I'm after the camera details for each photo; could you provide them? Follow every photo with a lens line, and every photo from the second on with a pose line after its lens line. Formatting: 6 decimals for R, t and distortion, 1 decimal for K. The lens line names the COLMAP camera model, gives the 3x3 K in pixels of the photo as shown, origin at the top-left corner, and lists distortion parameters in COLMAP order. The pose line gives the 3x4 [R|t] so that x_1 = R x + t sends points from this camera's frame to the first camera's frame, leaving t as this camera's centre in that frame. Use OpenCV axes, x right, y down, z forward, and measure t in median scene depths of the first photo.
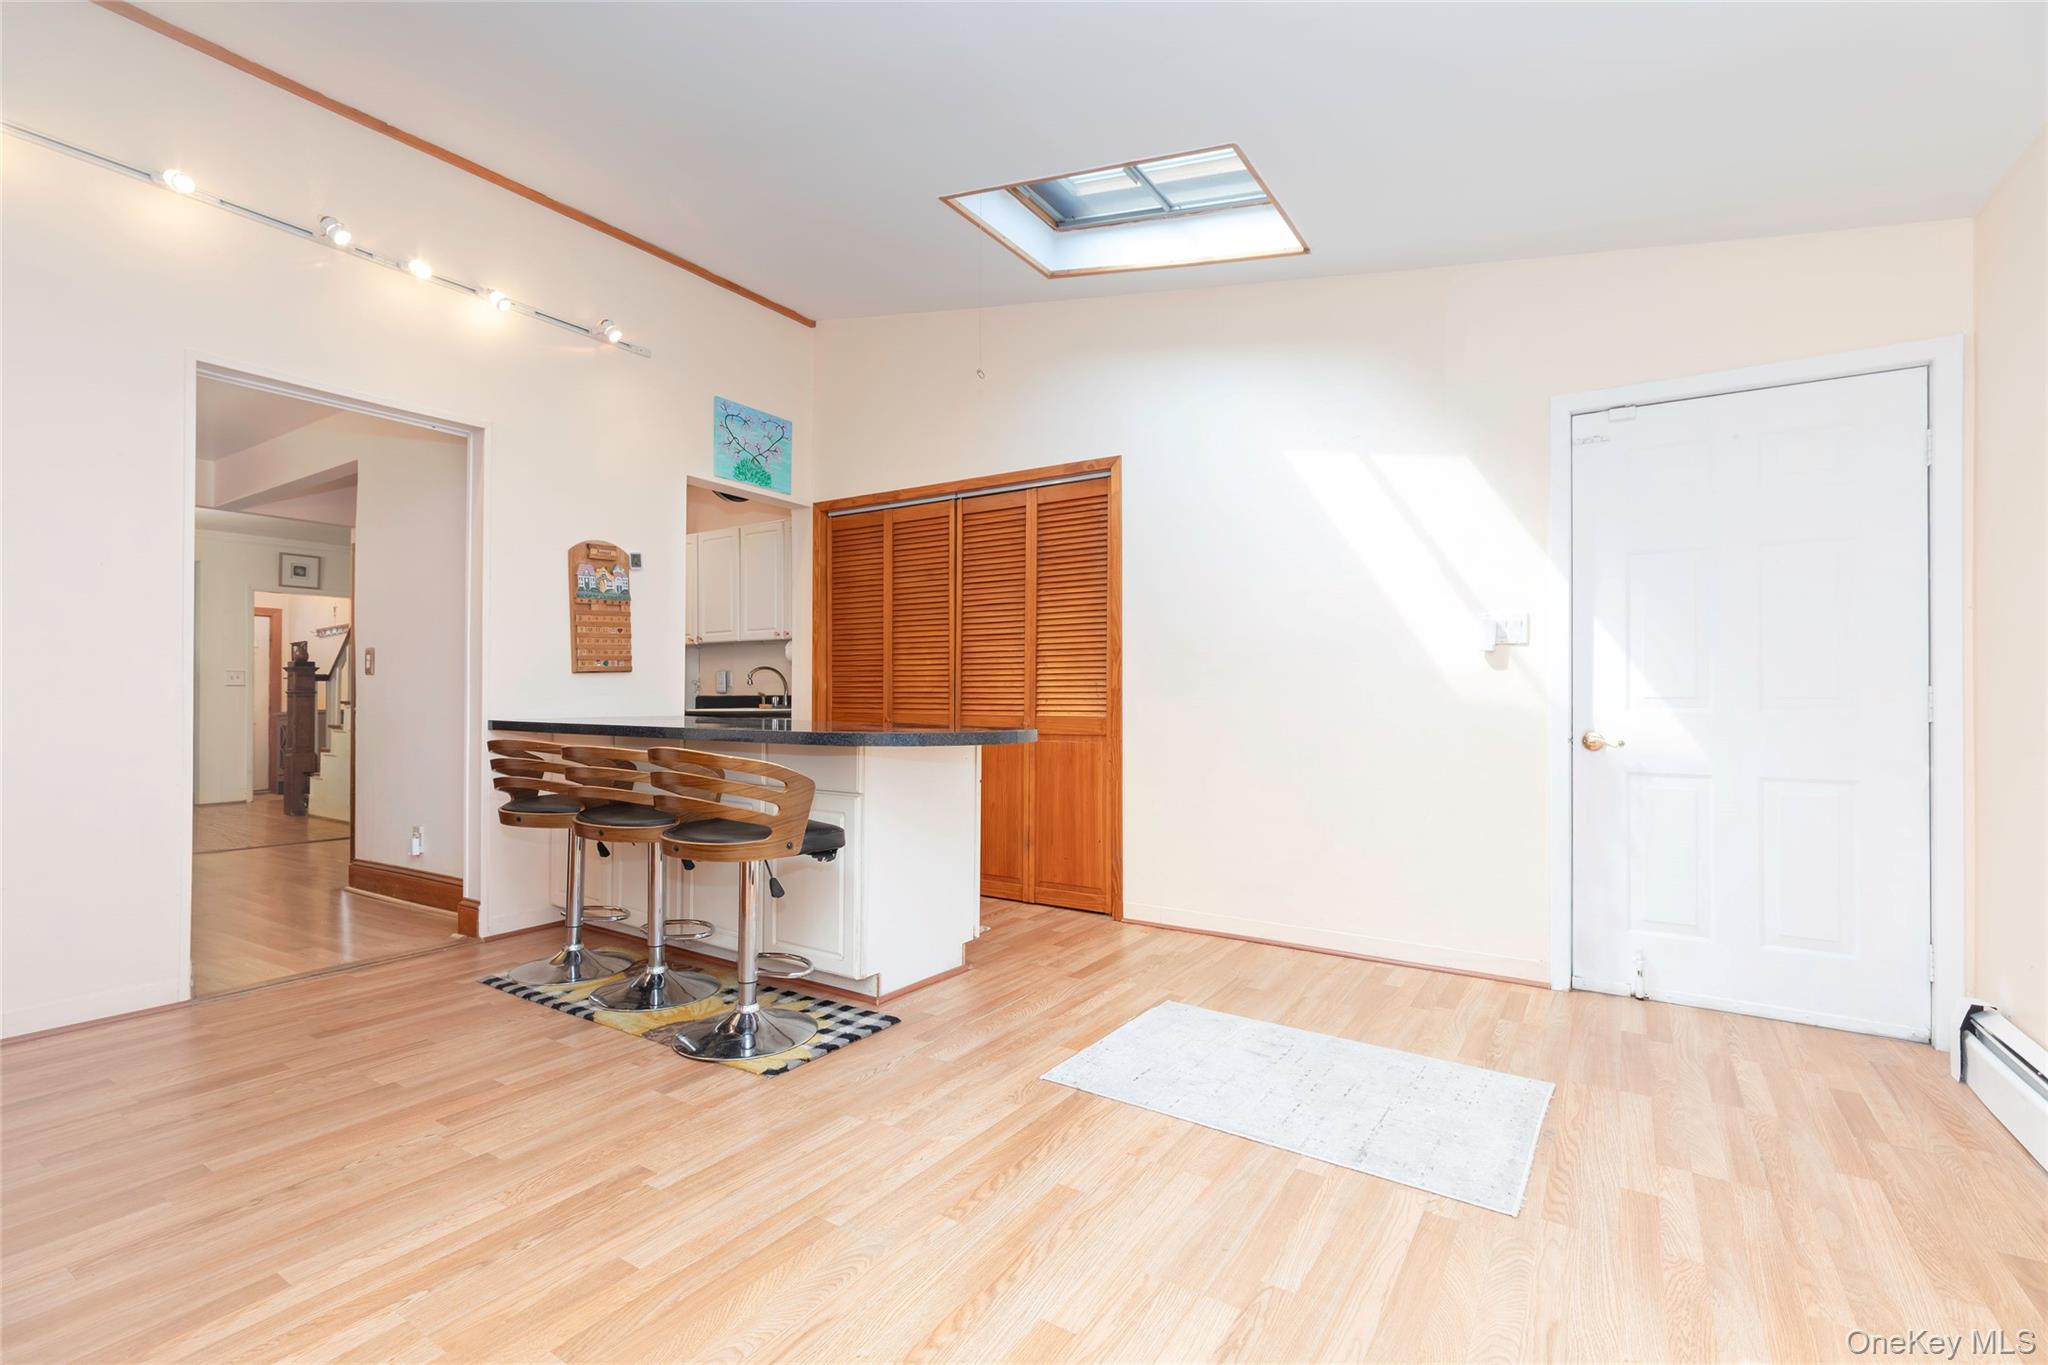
lens RADIAL K [[925.3, 0, 1043.0], [0, 925.3, 690.3], [0, 0, 1]] dist [0.007382, -0.000011]
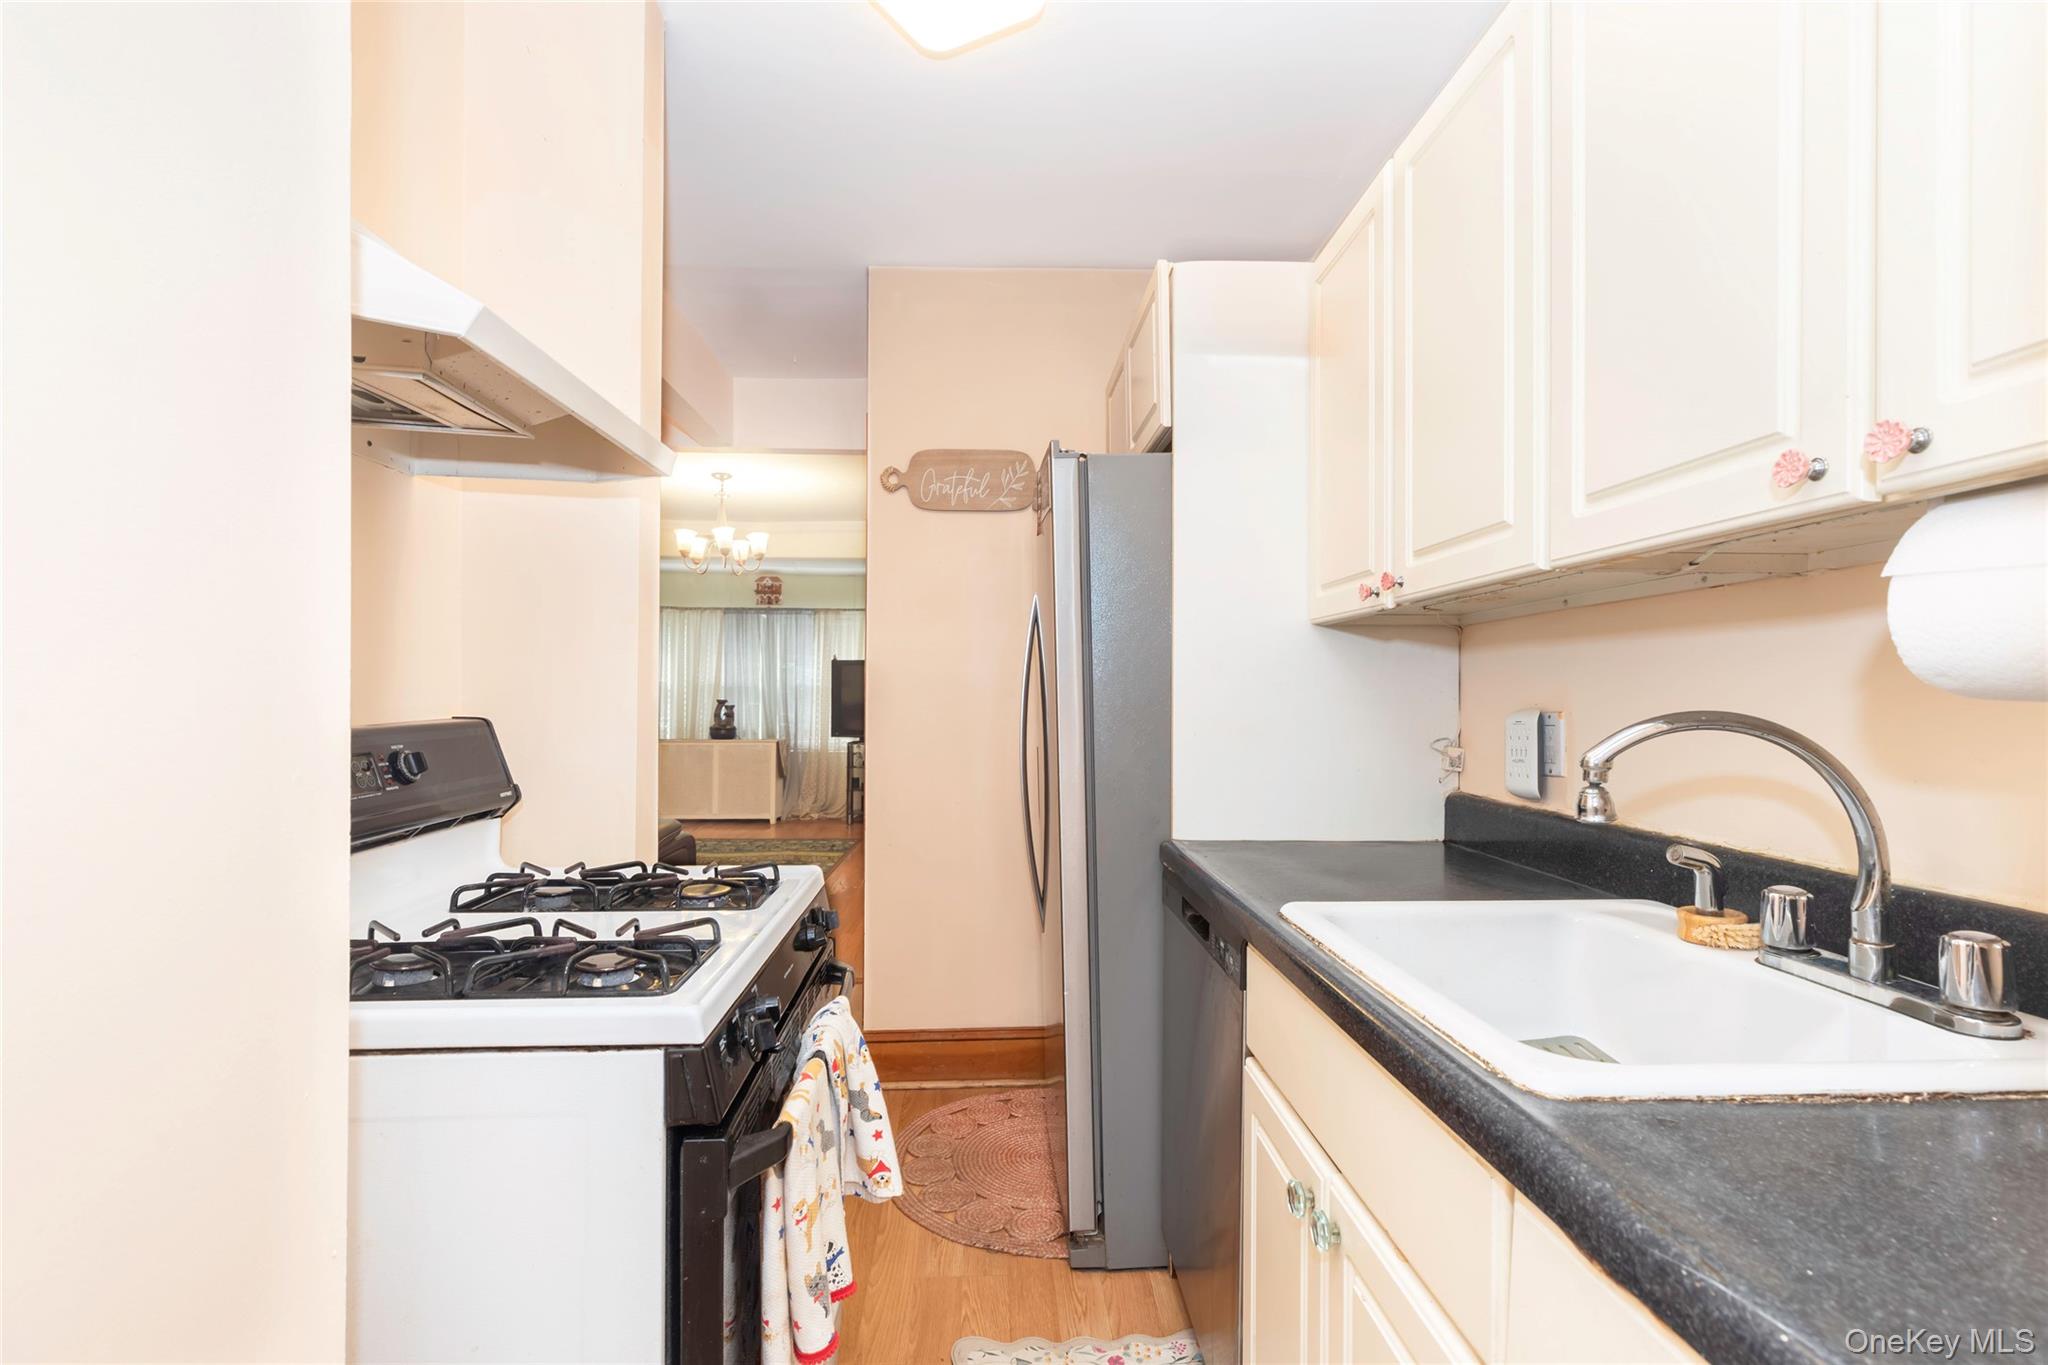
lens RADIAL K [[925.3, 0, 1010.2], [0, 925.3, 684.0], [0, 0, 1]] dist [0.007382, -0.000011]
pose [[0.565255, -0.006774, -0.824888, -0.428152], [0.004072, 0.999977, -0.005422, -0.052902], [0.824906, -0.000294, 0.565270, 1.470400]]
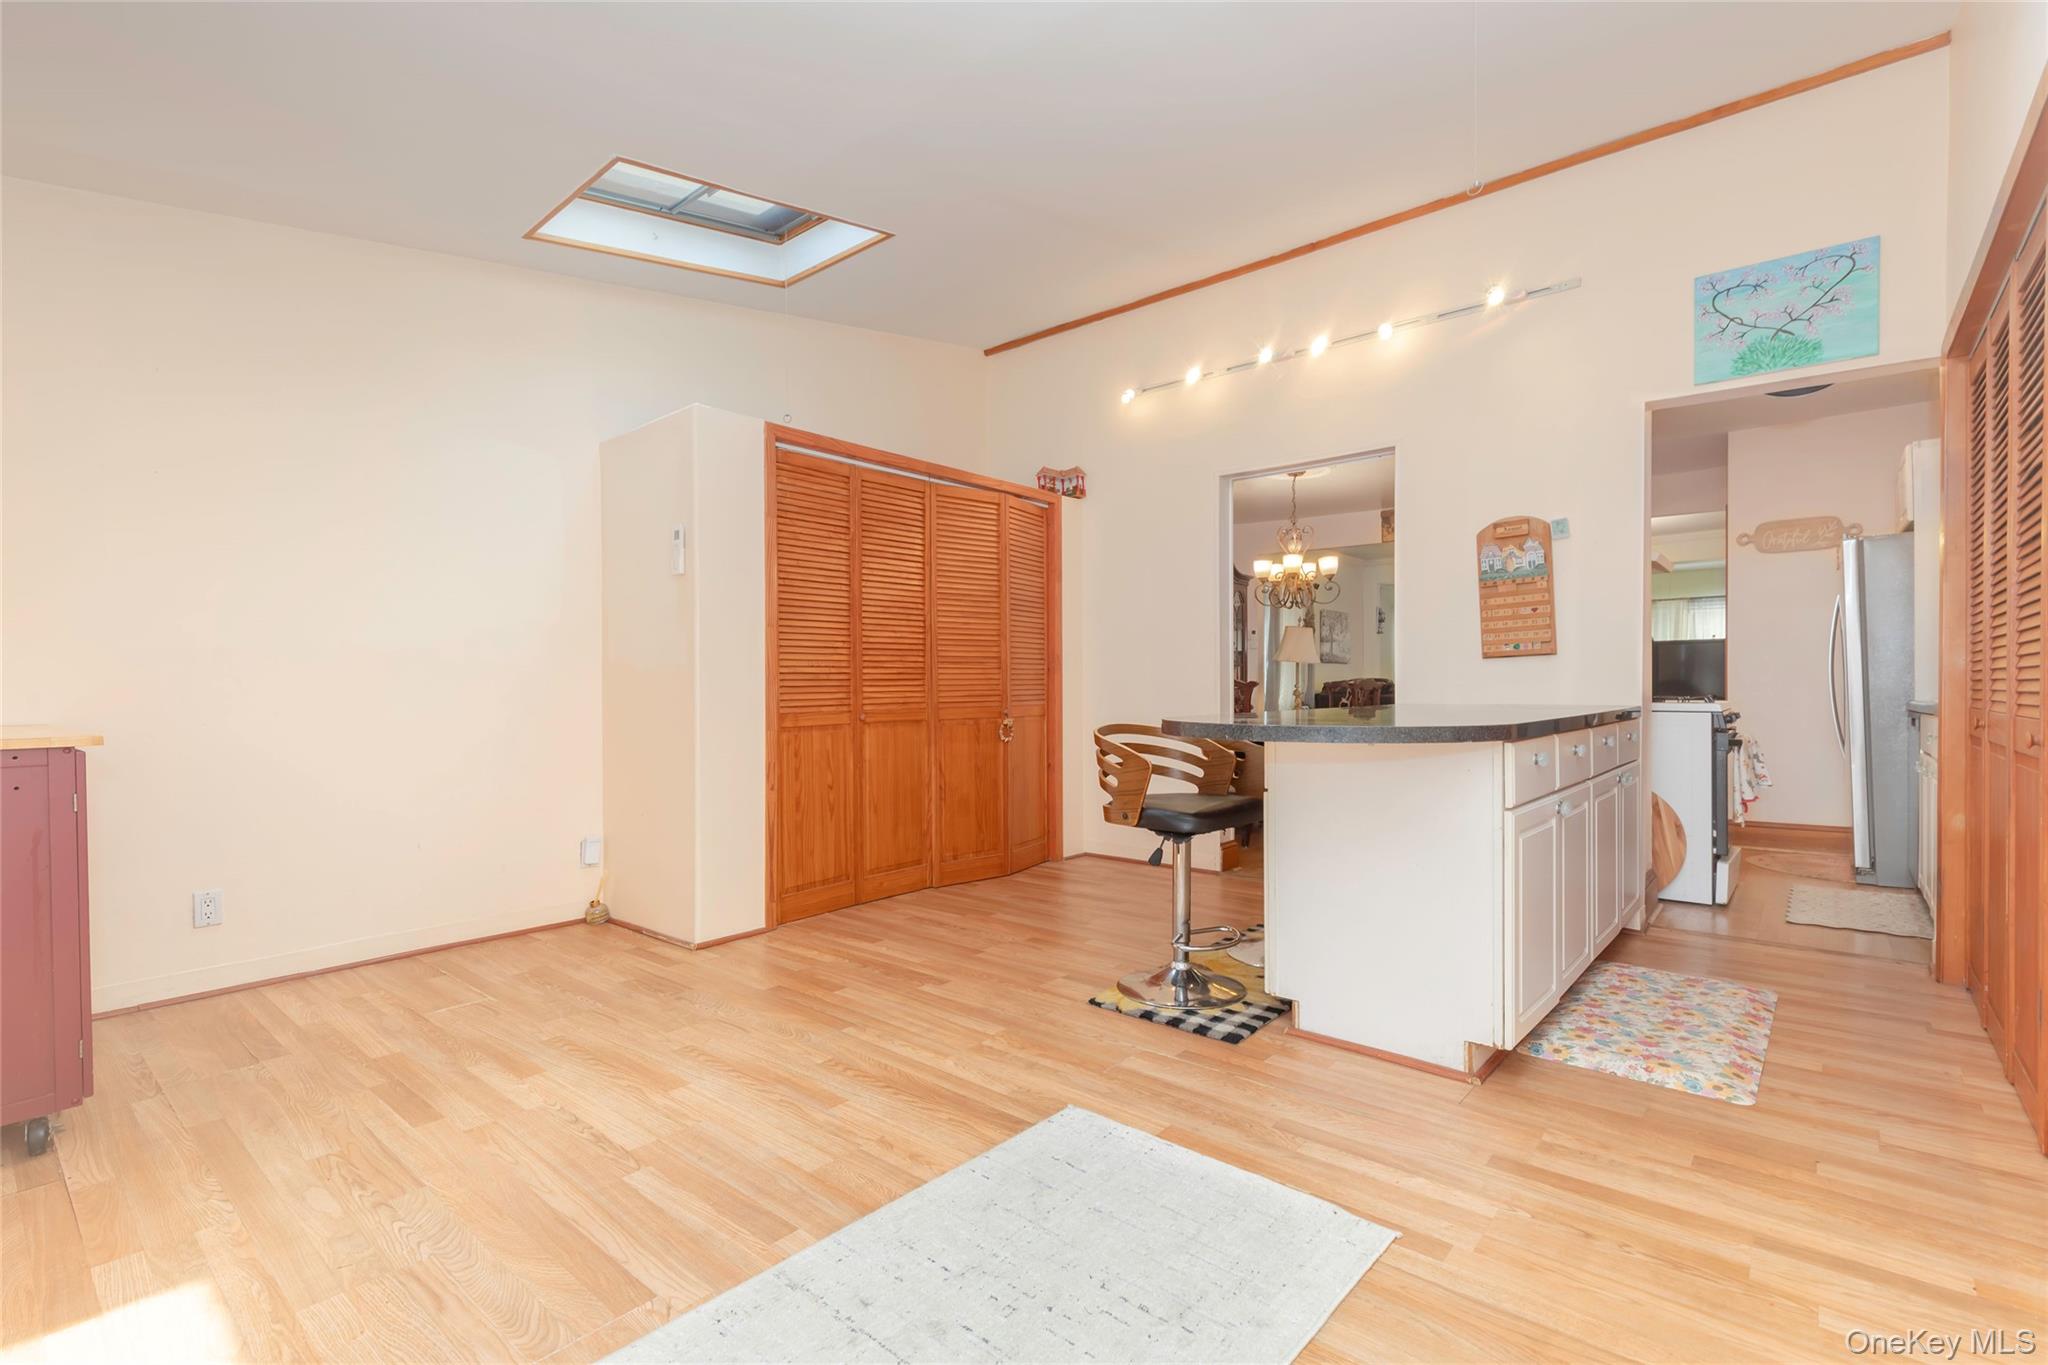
lens RADIAL K [[925.3, 0, 1018.0], [0, 925.3, 688.7], [0, 0, 1]] dist [0.007382, -0.000011]
pose [[-0.138632, -0.000748, -0.990344, 0.654667], [0.010481, 0.999943, -0.002223, 0.012469], [0.990288, -0.010688, -0.138616, 0.792430]]
